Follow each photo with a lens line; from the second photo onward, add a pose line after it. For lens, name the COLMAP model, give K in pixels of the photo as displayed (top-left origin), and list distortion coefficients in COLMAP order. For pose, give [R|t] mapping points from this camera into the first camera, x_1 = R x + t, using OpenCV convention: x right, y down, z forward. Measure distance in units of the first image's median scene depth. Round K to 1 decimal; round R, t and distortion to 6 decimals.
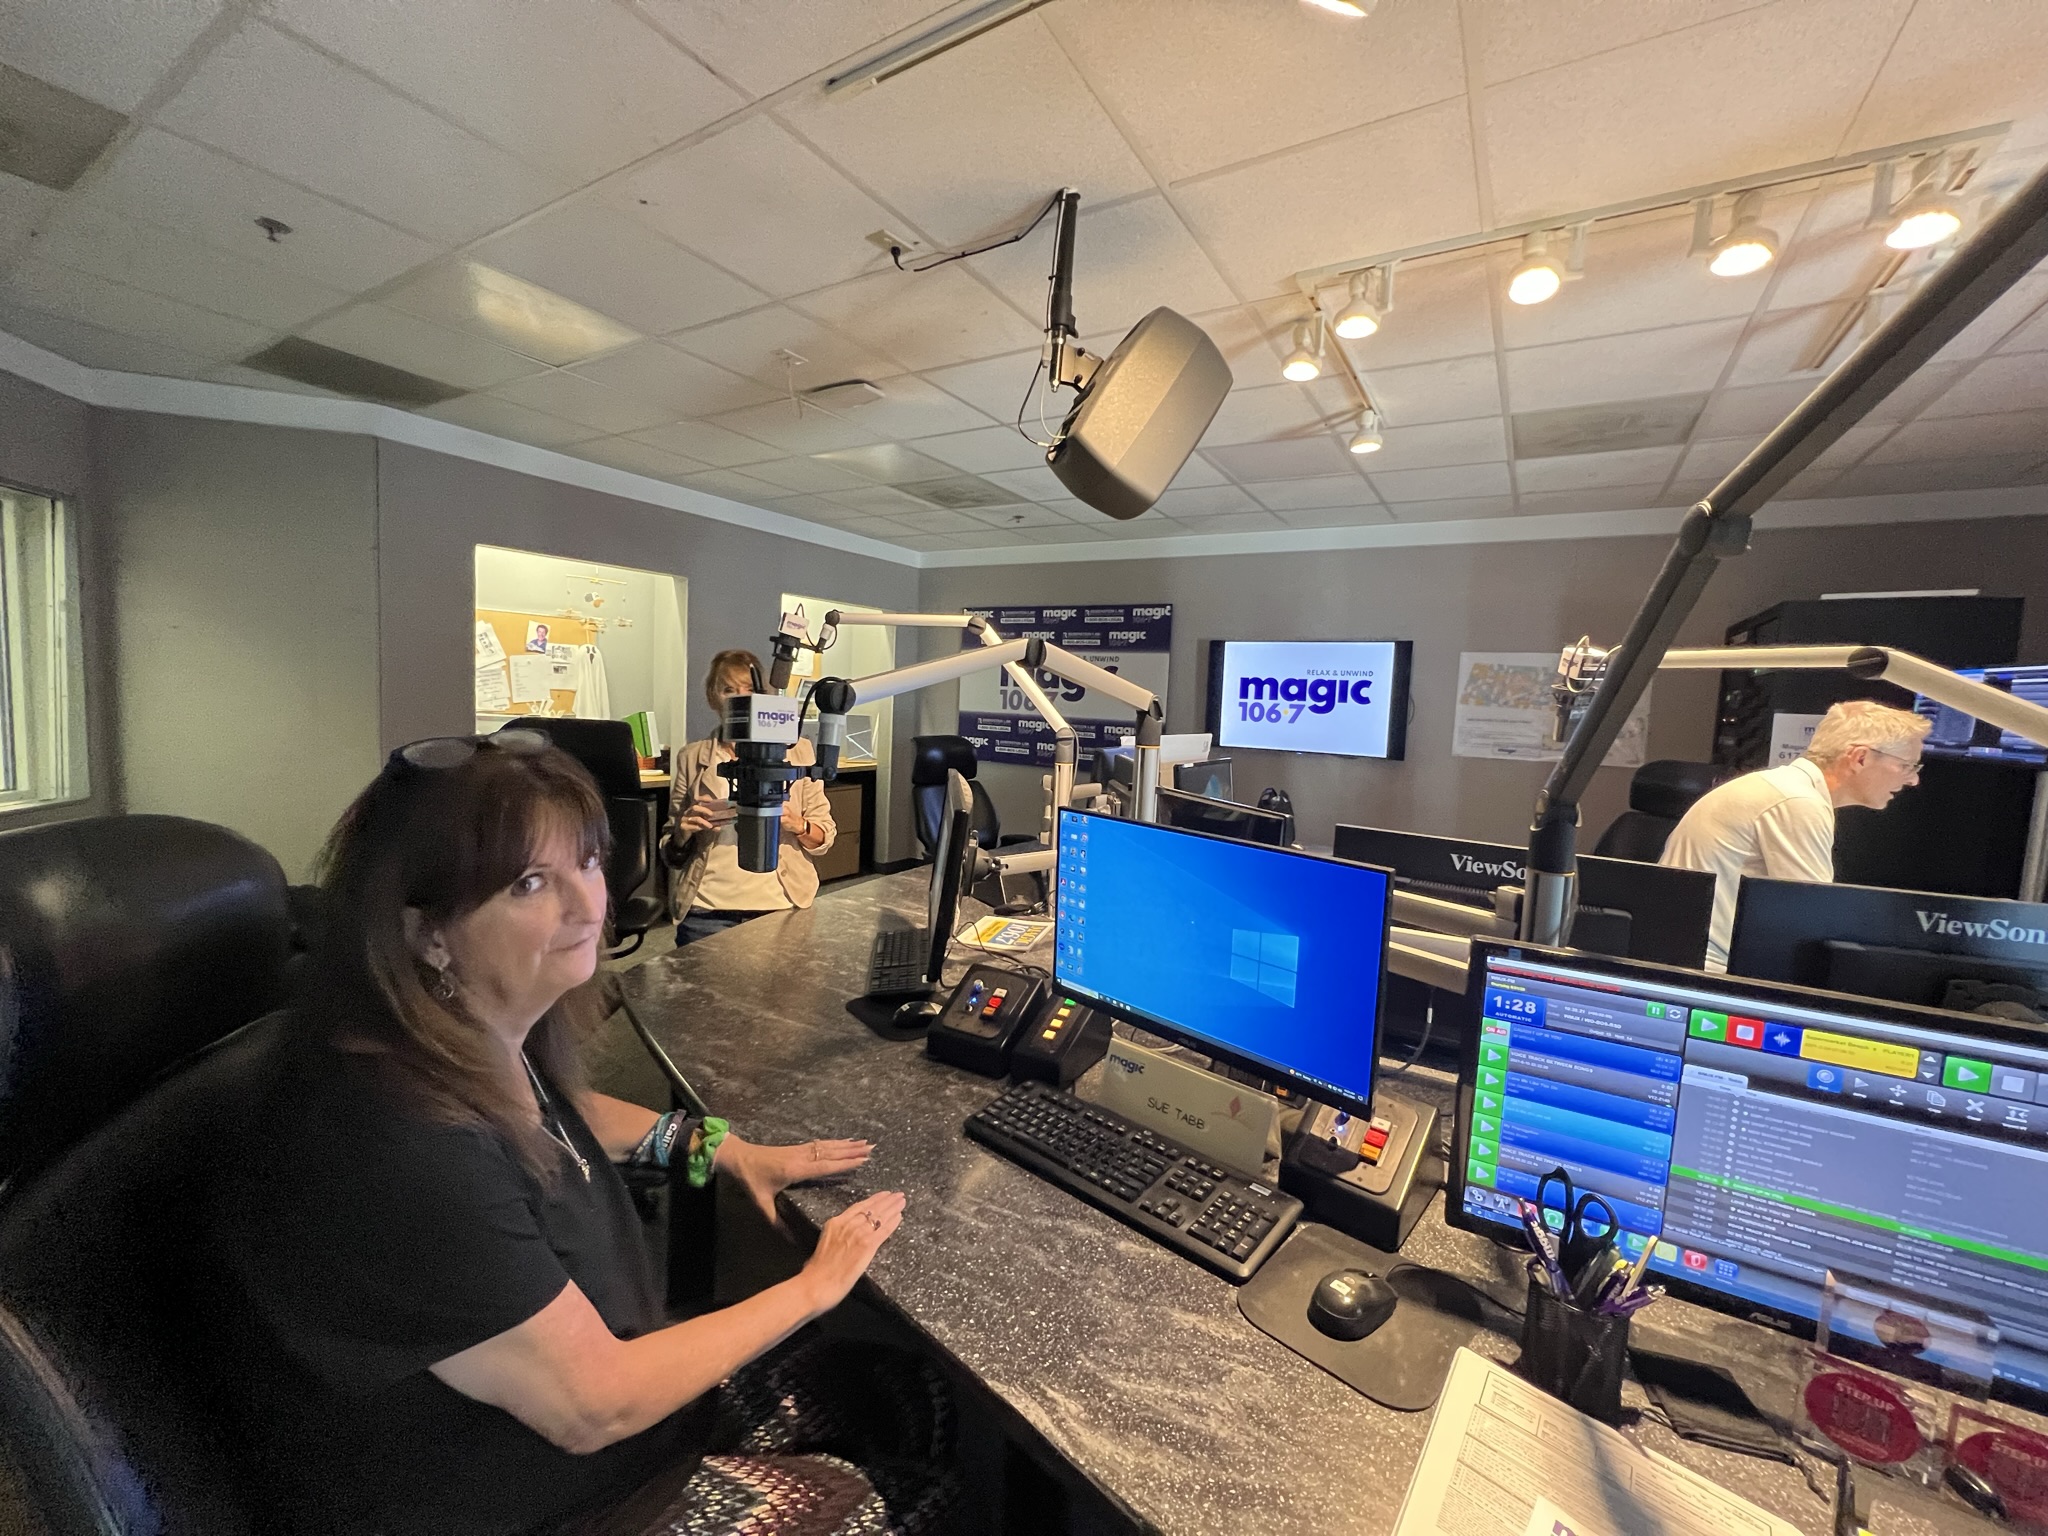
lens RADIAL K [[821.1, 0, 1024.0], [0, 821.1, 768.0], [0, 0, 1]] dist [-0.001372, 0.000036]
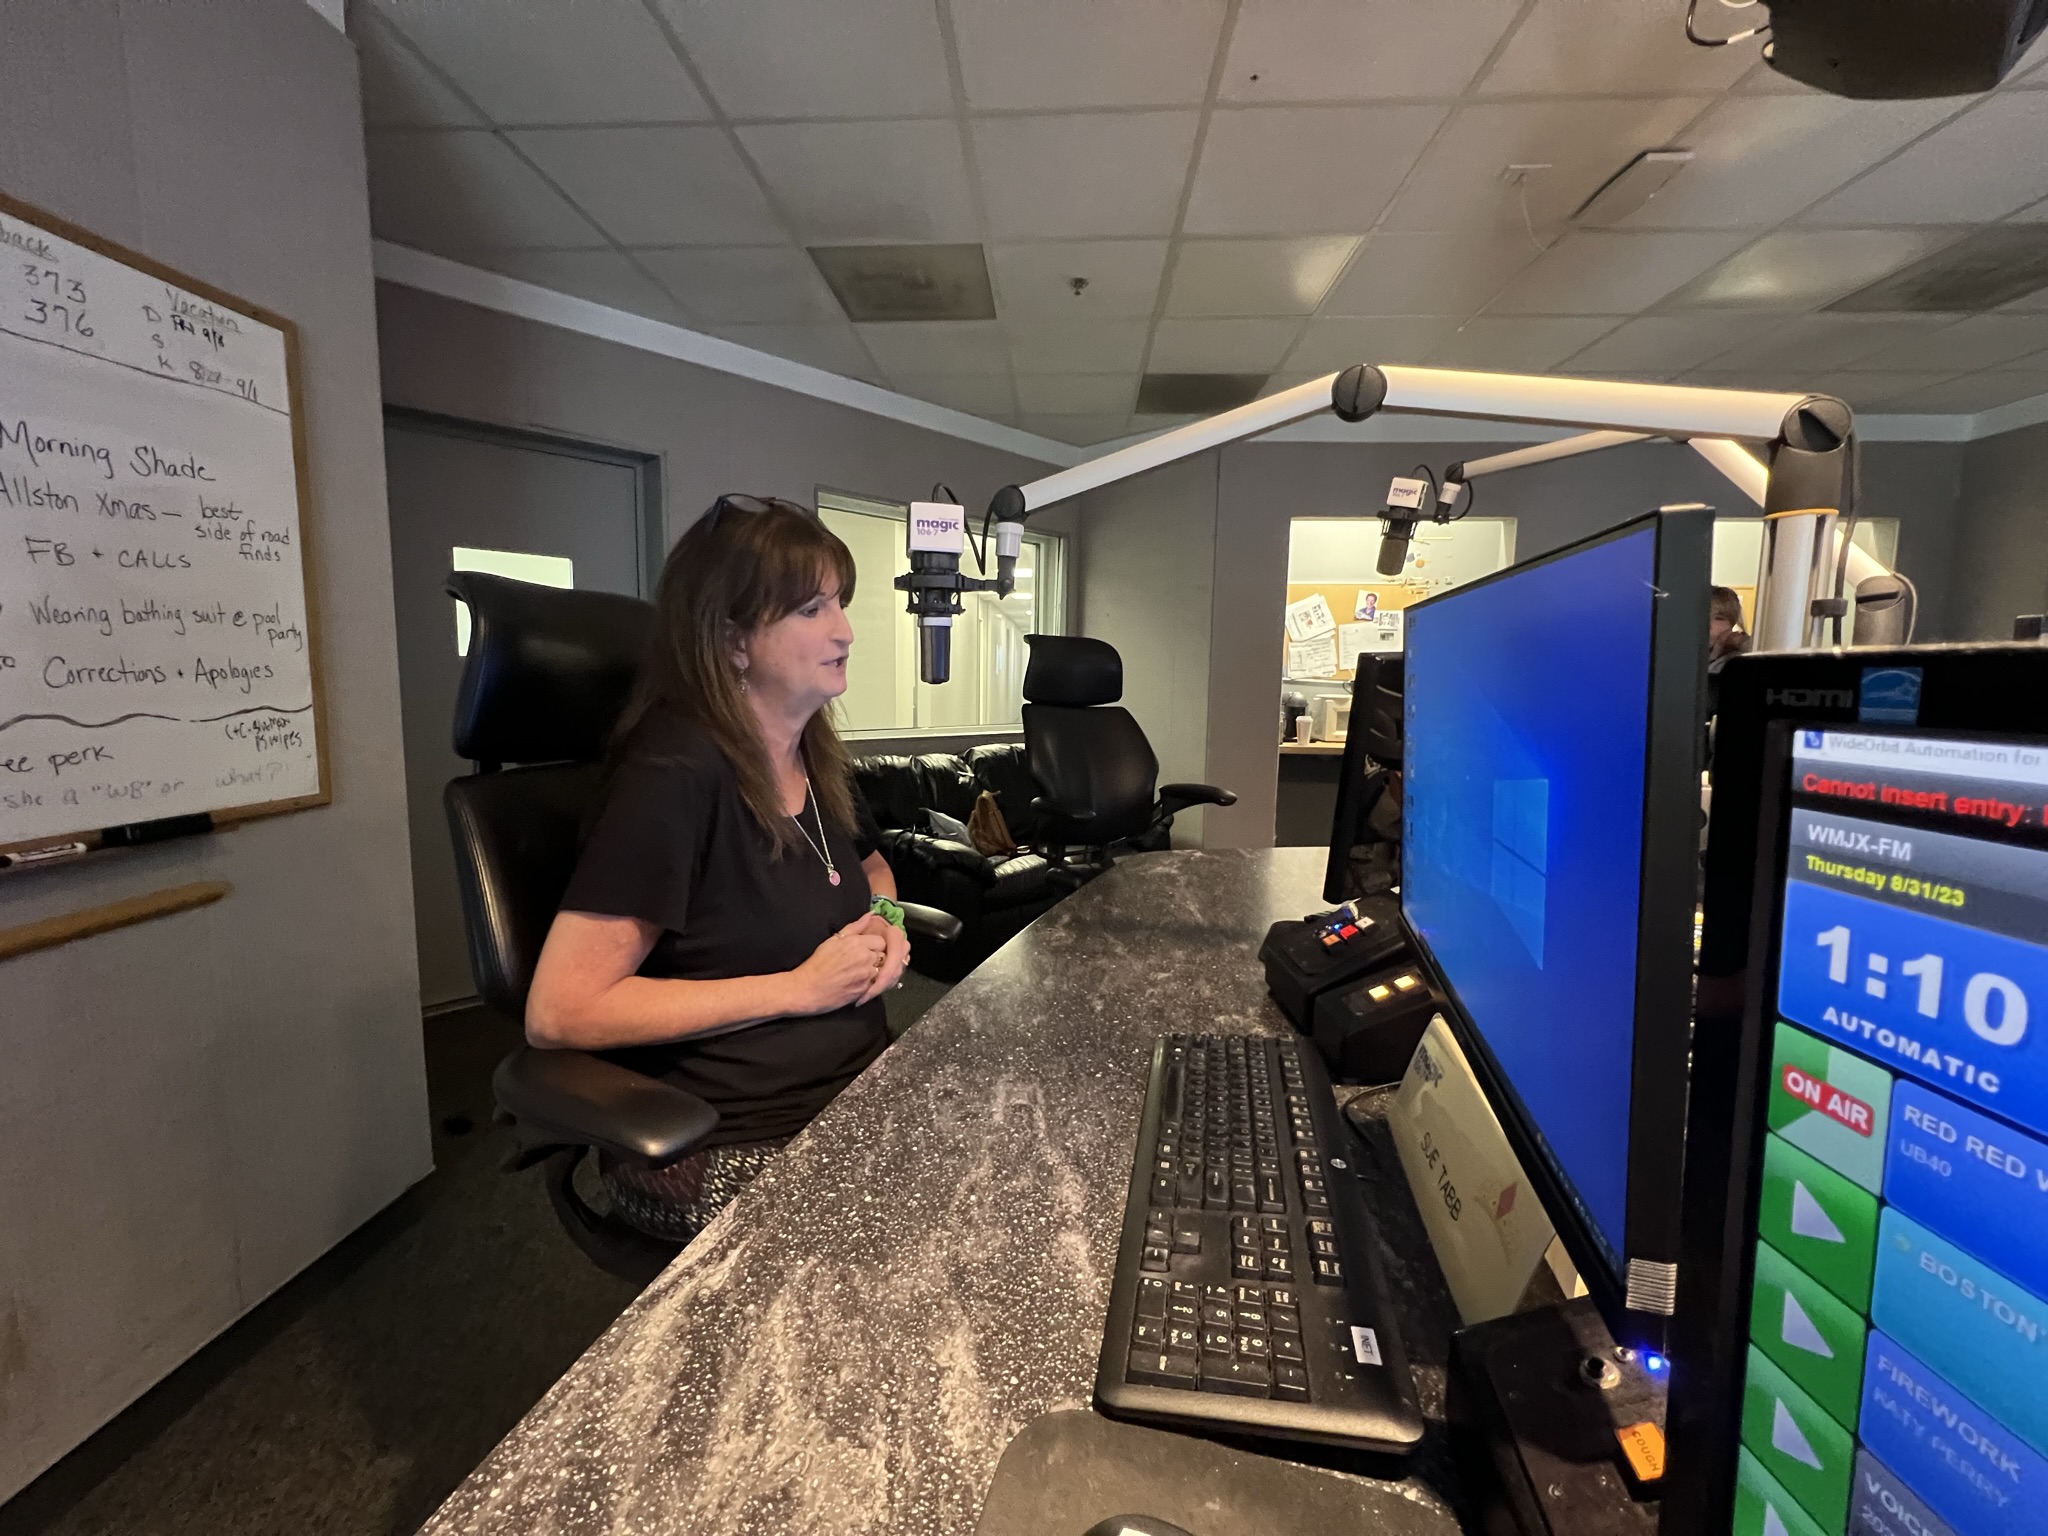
lens RADIAL K [[821.1, 0, 1024.0], [0, 821.1, 768.0], [0, 0, 1]] dist [-0.001372, 0.000036]
pose [[0.475939, 0.060026, -0.877427, 0.658777], [-0.072420, 0.996955, 0.028920, 0.248279], [0.876491, 0.049779, 0.478837, 0.728929]]
